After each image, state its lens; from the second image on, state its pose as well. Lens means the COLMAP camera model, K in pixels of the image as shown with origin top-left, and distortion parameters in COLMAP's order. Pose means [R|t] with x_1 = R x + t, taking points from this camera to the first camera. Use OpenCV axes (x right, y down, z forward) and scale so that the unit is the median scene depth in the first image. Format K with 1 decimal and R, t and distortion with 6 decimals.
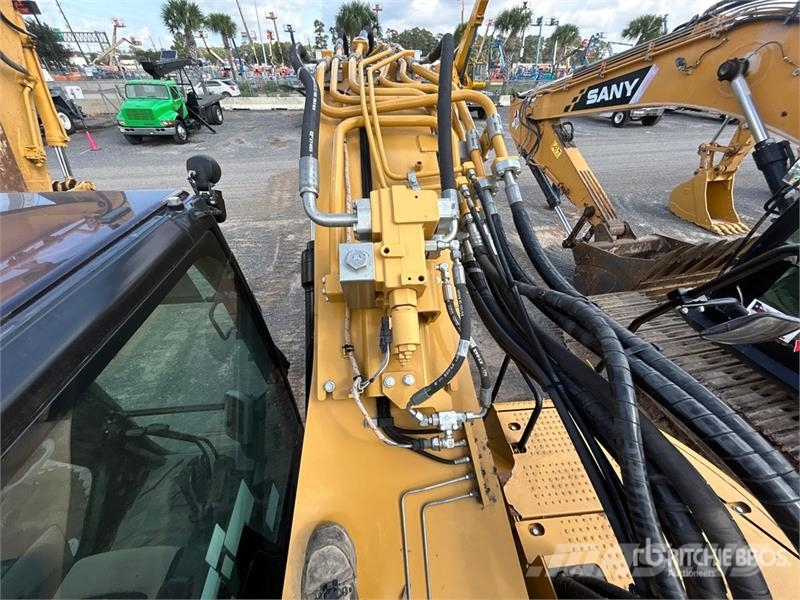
lens RADIAL K [[325.2, 0, 399.5], [0, 325.2, 303.5], [0, 0, 1]] dist [-0.000694, -0.000205]
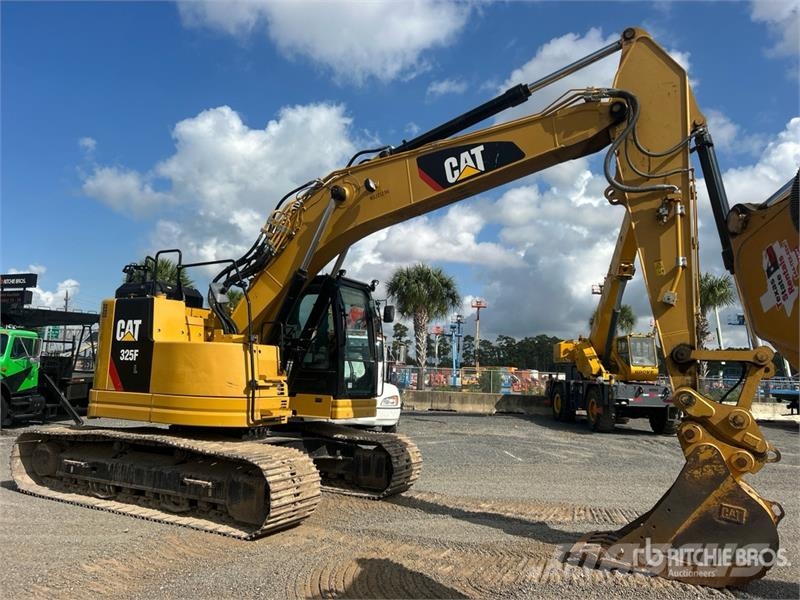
lens RADIAL K [[597.8, 0, 405.5], [0, 597.8, 305.2], [0, 0, 1]] dist [0.066979, -0.096037]
pose [[0.981615, 0.001820, -0.190865, 0.249594], [-0.133218, 0.722657, -0.678247, -0.313503], [0.136696, 0.691204, 0.709613, 0.905298]]
